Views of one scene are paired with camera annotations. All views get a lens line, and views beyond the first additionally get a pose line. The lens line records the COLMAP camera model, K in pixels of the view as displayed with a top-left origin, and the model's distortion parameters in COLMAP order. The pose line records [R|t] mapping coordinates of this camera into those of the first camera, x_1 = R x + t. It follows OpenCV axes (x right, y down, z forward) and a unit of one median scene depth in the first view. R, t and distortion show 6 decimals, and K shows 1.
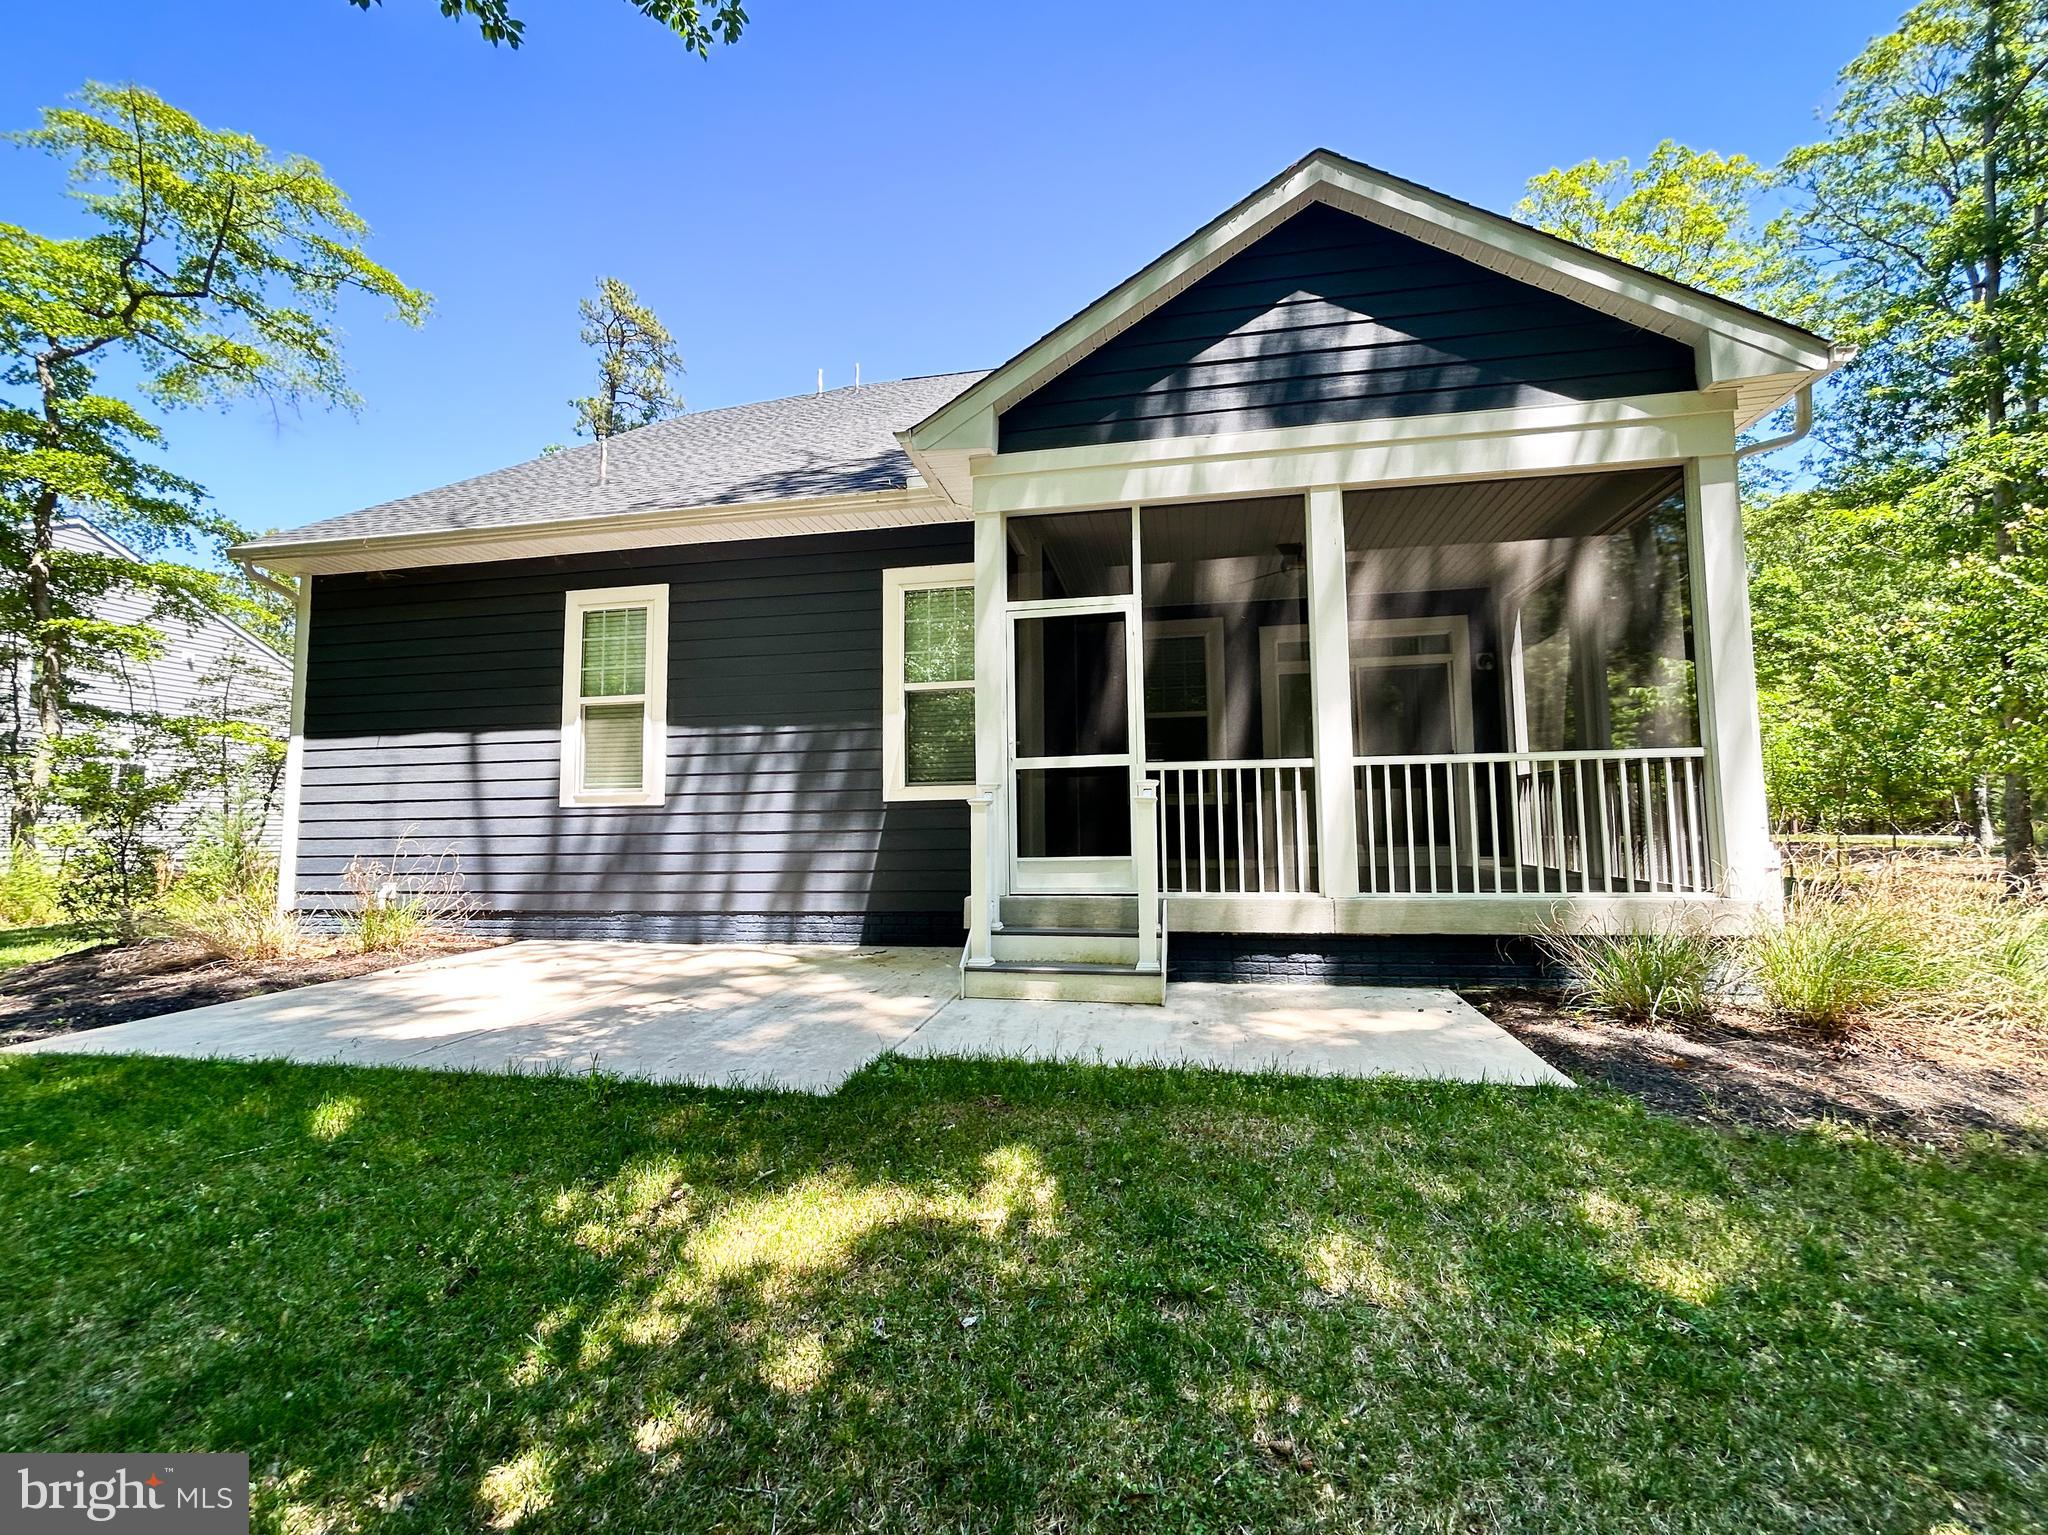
lens RADIAL K [[908.8, 0, 1024.0], [0, 908.8, 767.5], [0, 0, 1]] dist [-0.000797, -0.000405]
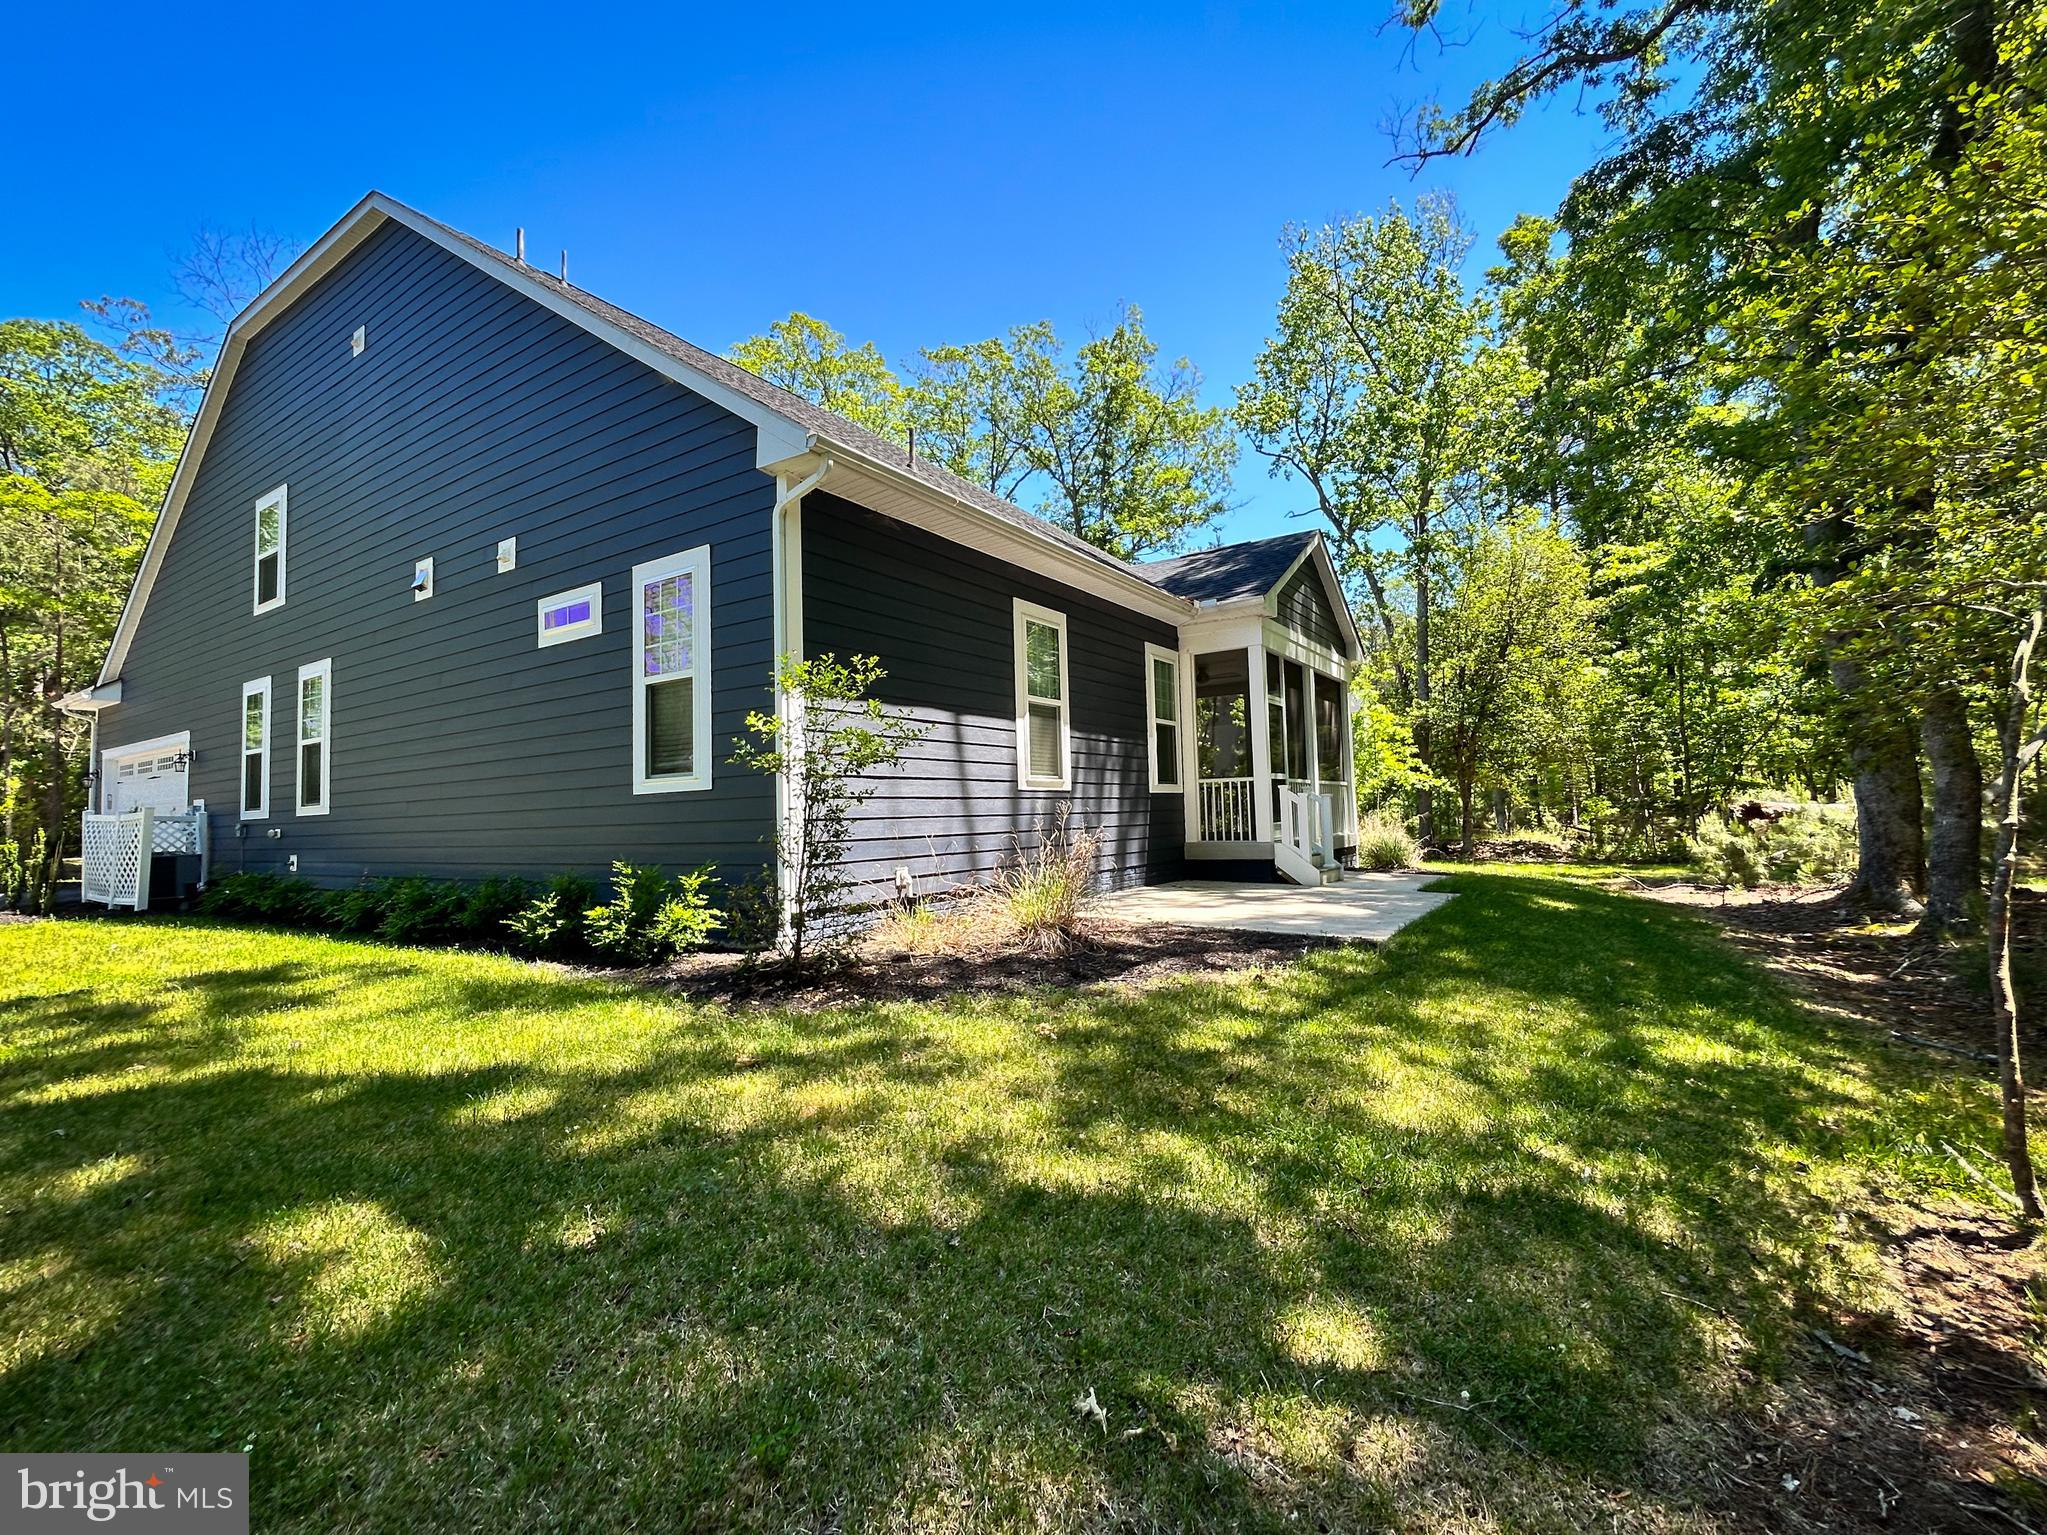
lens RADIAL K [[908.4, 0, 1023.5], [0, 908.4, 767.5], [0, 0, 1]] dist [-0.000797, -0.000405]
pose [[0.393327, 0.053456, 0.917843, -1.562623], [-0.040961, 0.998336, -0.040591, 0.062276], [-0.918486, -0.021630, 0.394862, 0.560417]]
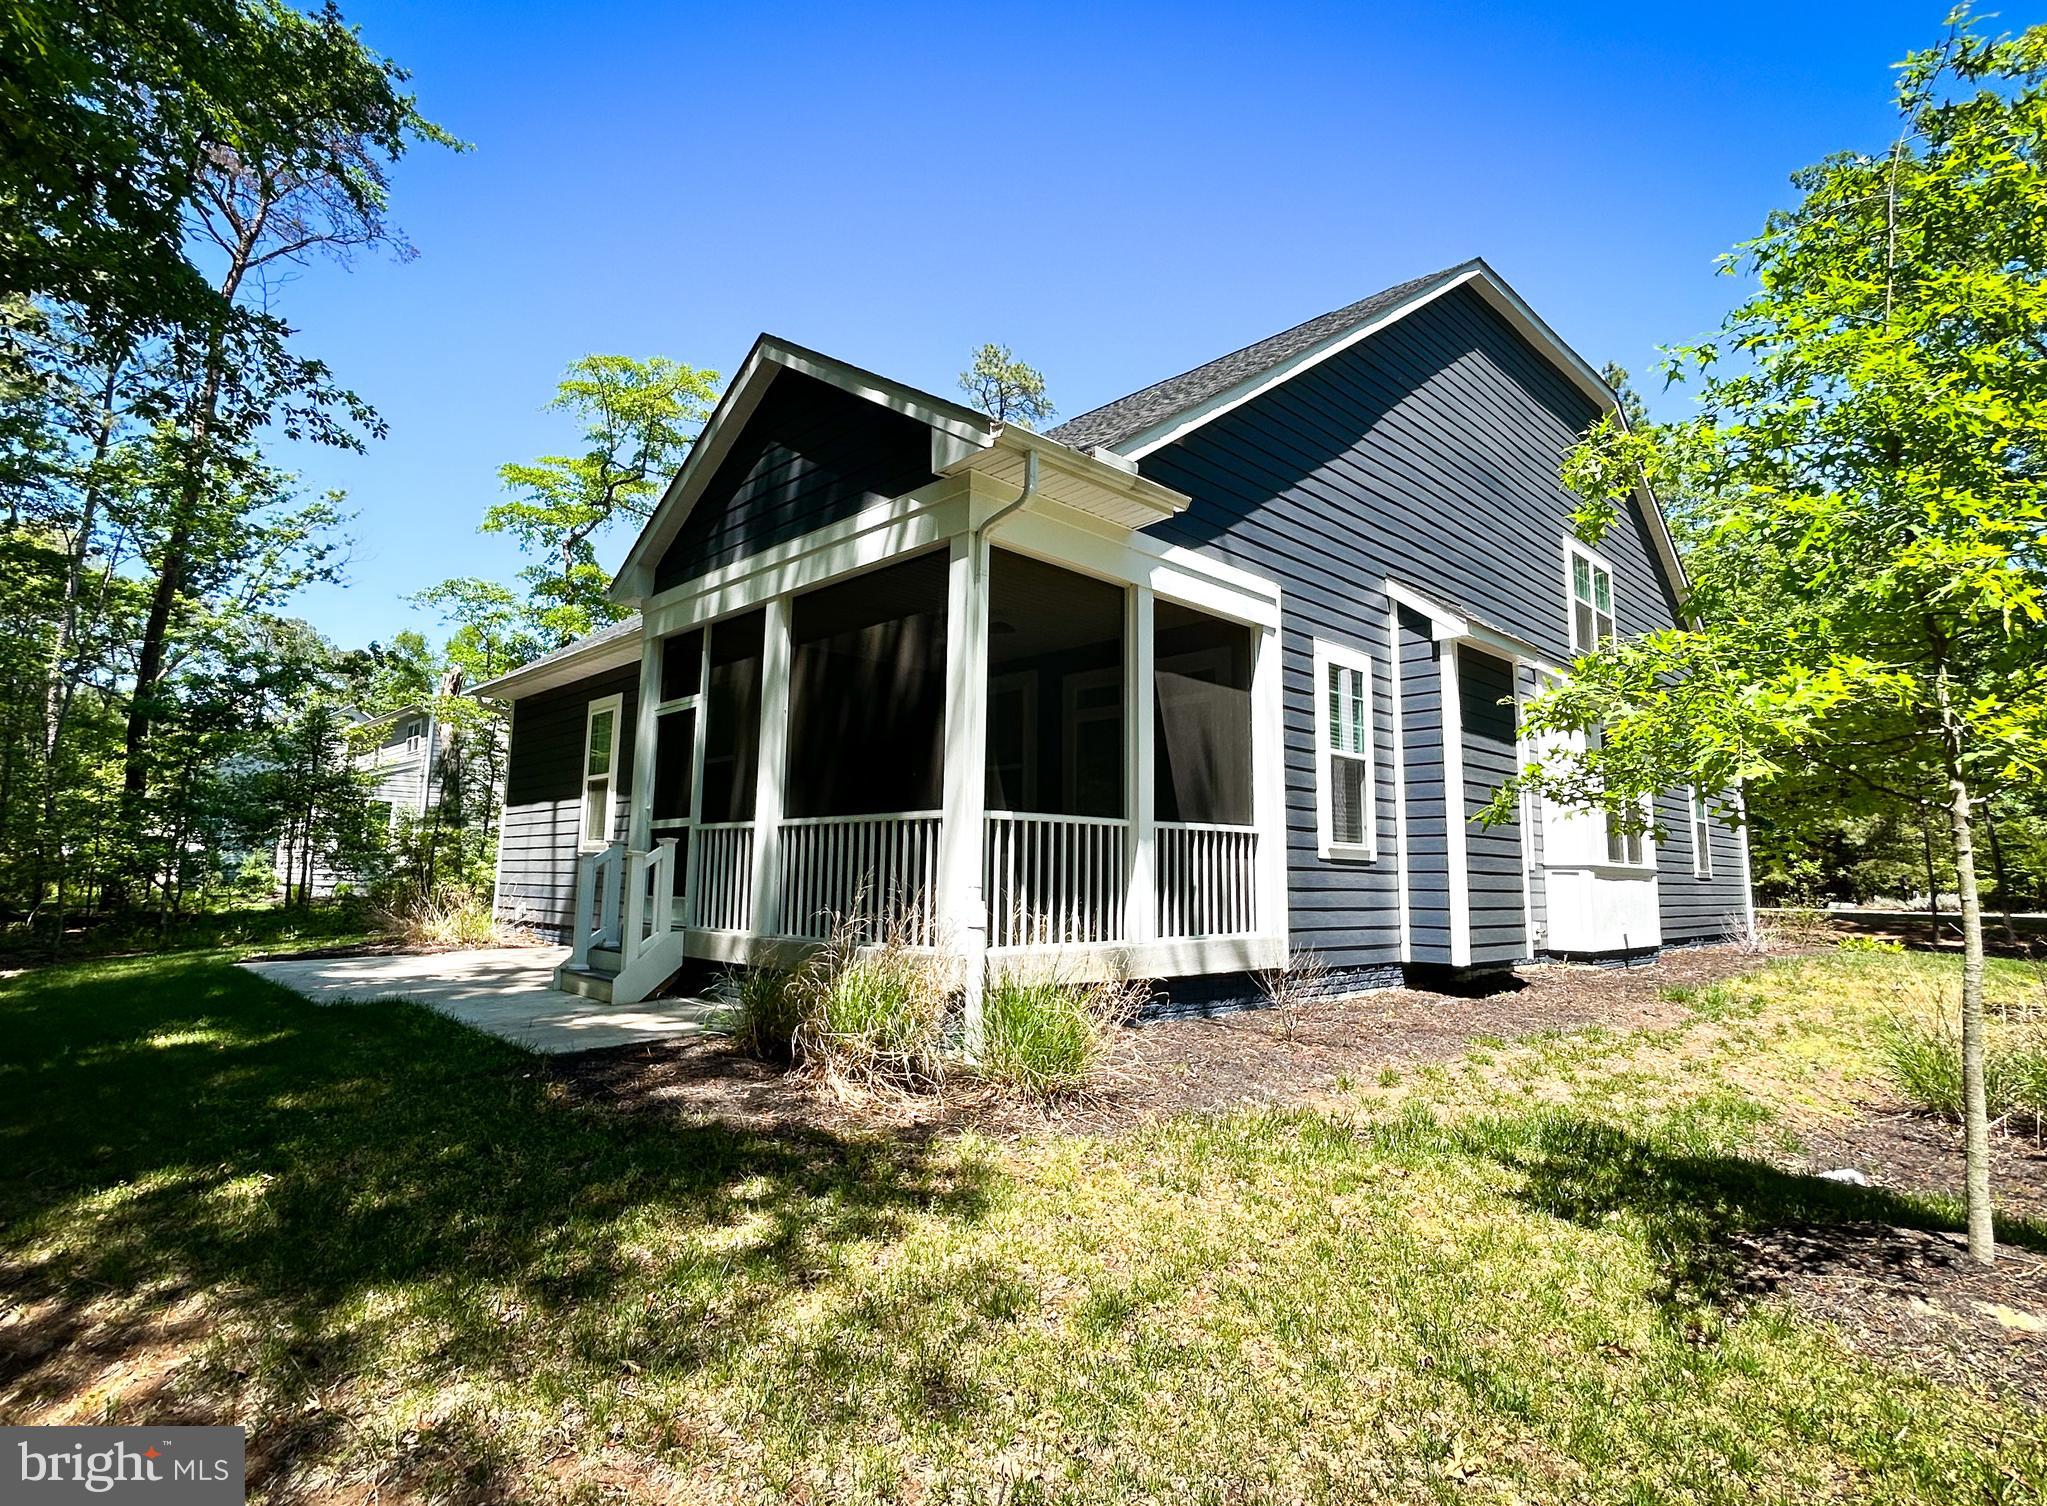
lens RADIAL K [[1053.4, 0, 1018.1], [0, 1053.4, 724.5], [0, 0, 1]] dist [0.001276, 0.000120]
pose [[0.824277, -0.066293, -0.562293, 1.022767], [0.032621, 0.997033, -0.069728, -0.020088], [0.565247, 0.039132, 0.823993, 0.015182]]
